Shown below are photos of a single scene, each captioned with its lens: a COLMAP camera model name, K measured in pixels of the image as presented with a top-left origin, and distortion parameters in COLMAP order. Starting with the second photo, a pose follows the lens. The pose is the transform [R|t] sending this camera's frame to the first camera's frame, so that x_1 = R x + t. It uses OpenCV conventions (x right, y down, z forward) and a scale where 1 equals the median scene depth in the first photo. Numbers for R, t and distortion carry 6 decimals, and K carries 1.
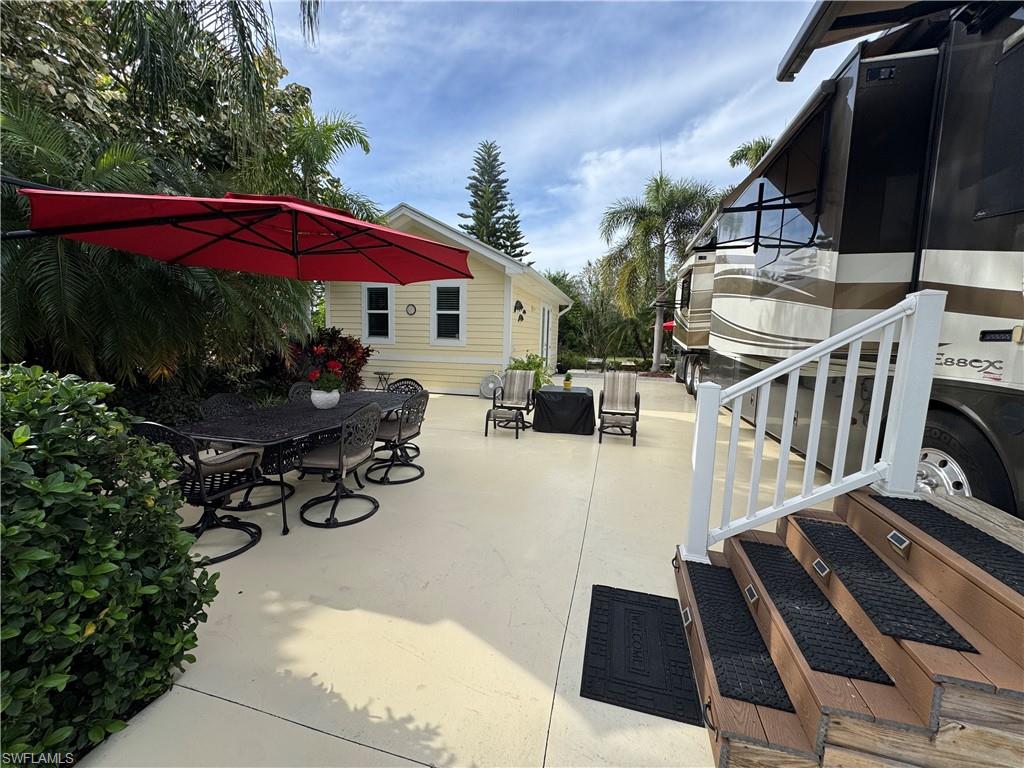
lens RADIAL K [[409.0, 0, 507.6], [0, 409.0, 384.9], [0, 0, 1]] dist [-0.003447, 0.000756]
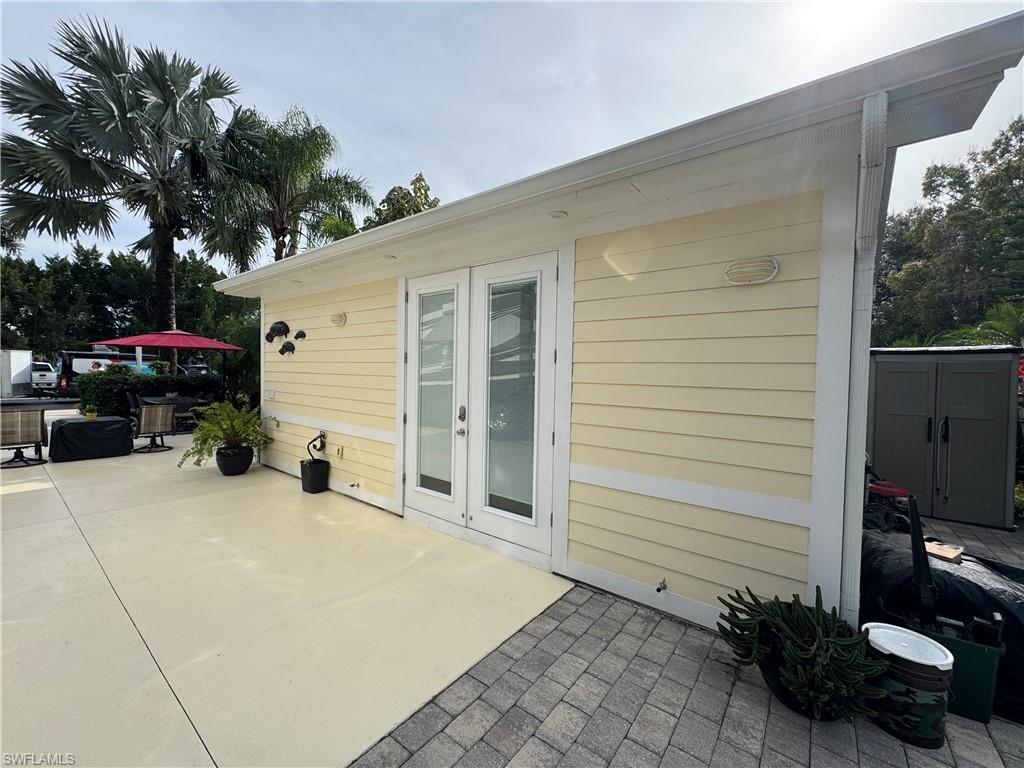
lens RADIAL K [[409.0, 0, 507.0], [0, 409.0, 382.3], [0, 0, 1]] dist [-0.003447, 0.000756]
pose [[-0.383279, -0.008042, -0.923598, 0.338996], [-0.139241, 0.989037, 0.049171, -0.138486], [0.913077, 0.147449, -0.380197, 1.124866]]
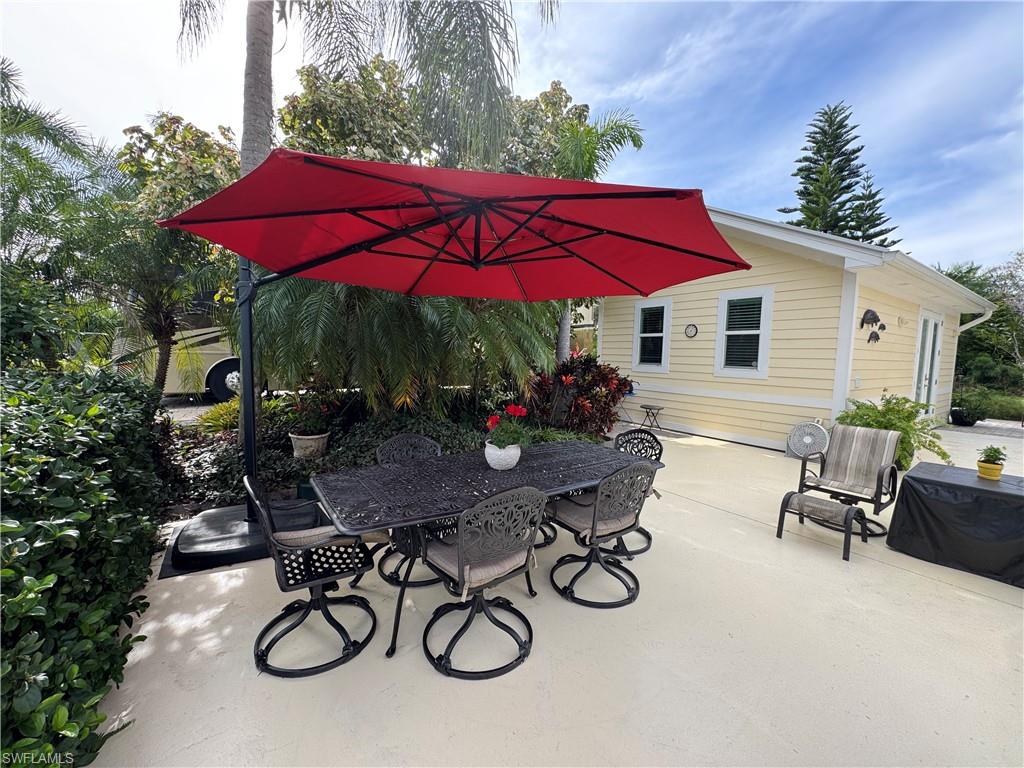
lens RADIAL K [[409.0, 0, 507.8], [0, 409.0, 384.2], [0, 0, 1]] dist [-0.003447, 0.000756]
pose [[0.761895, 0.042169, -0.646326, 0.008837], [-0.080126, 0.996350, -0.029447, -0.019474], [0.642725, 0.074223, 0.762493, 0.117905]]
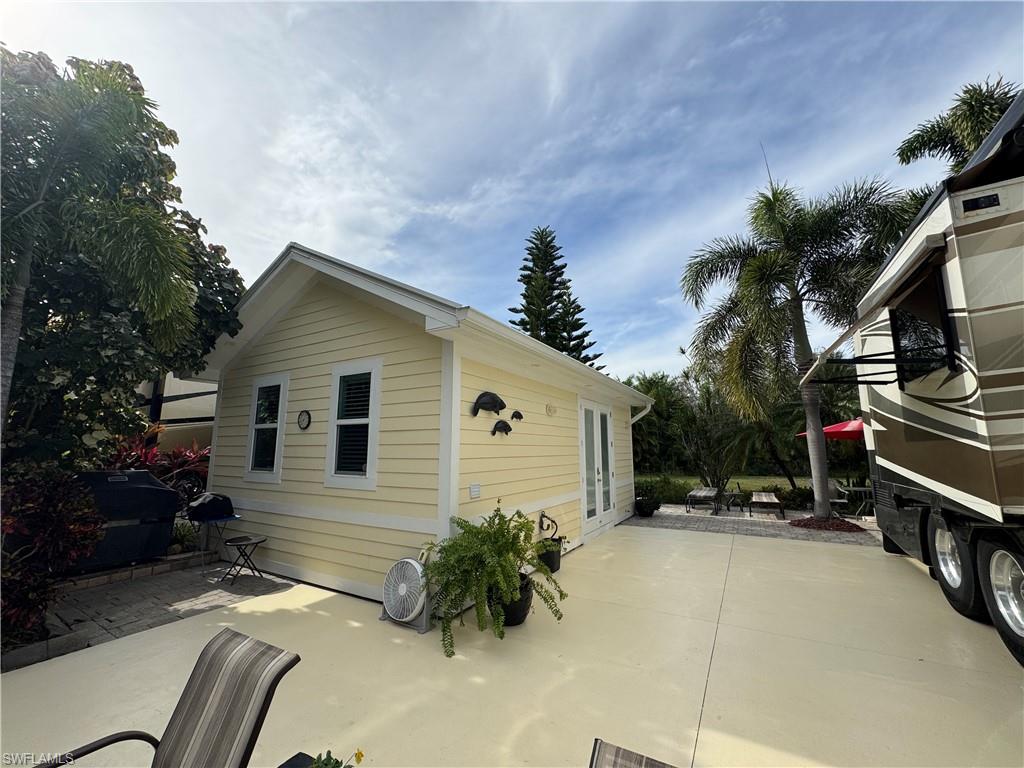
lens RADIAL K [[409.0, 0, 507.1], [0, 409.0, 384.8], [0, 0, 1]] dist [-0.003447, 0.000756]
pose [[0.964506, -0.065553, -0.255793, 0.123623], [-0.006815, 0.962193, -0.272283, -0.057980], [0.263971, 0.264362, 0.927595, 0.391049]]
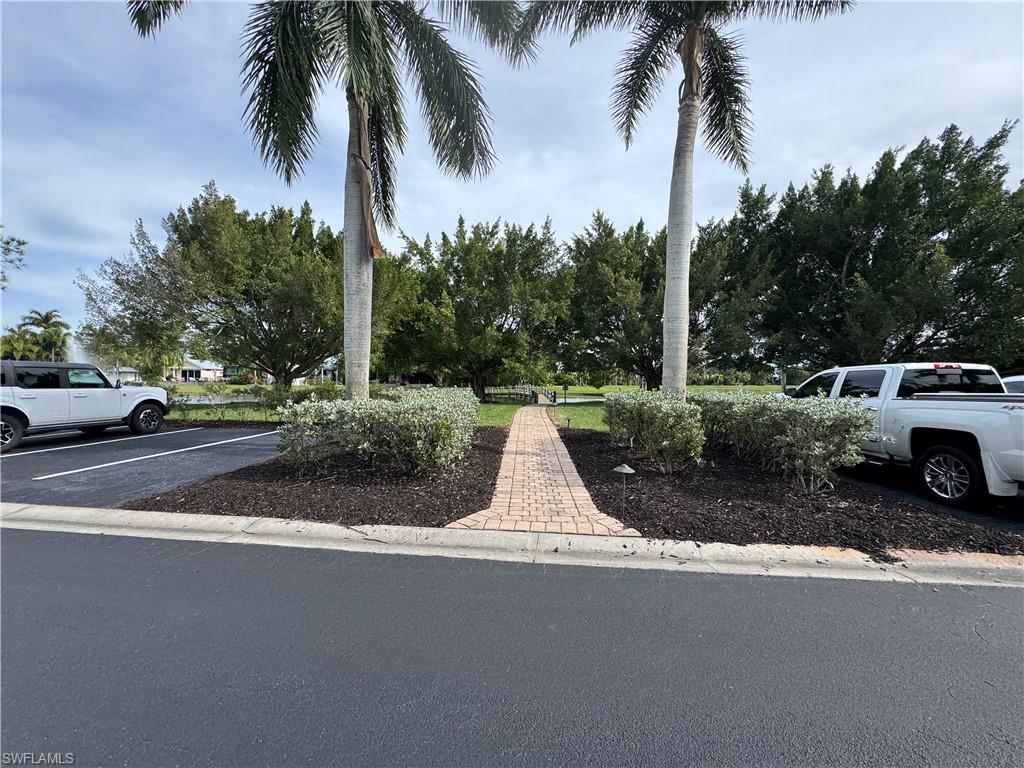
lens RADIAL K [[409.0, 0, 511.3], [0, 409.0, 377.4], [0, 0, 1]] dist [-0.003447, 0.000756]
pose [[-0.993873, -0.038622, -0.103561, 0.048123], [-0.049814, 0.992929, 0.107757, 0.135045], [0.098667, 0.112255, -0.988769, -0.984967]]
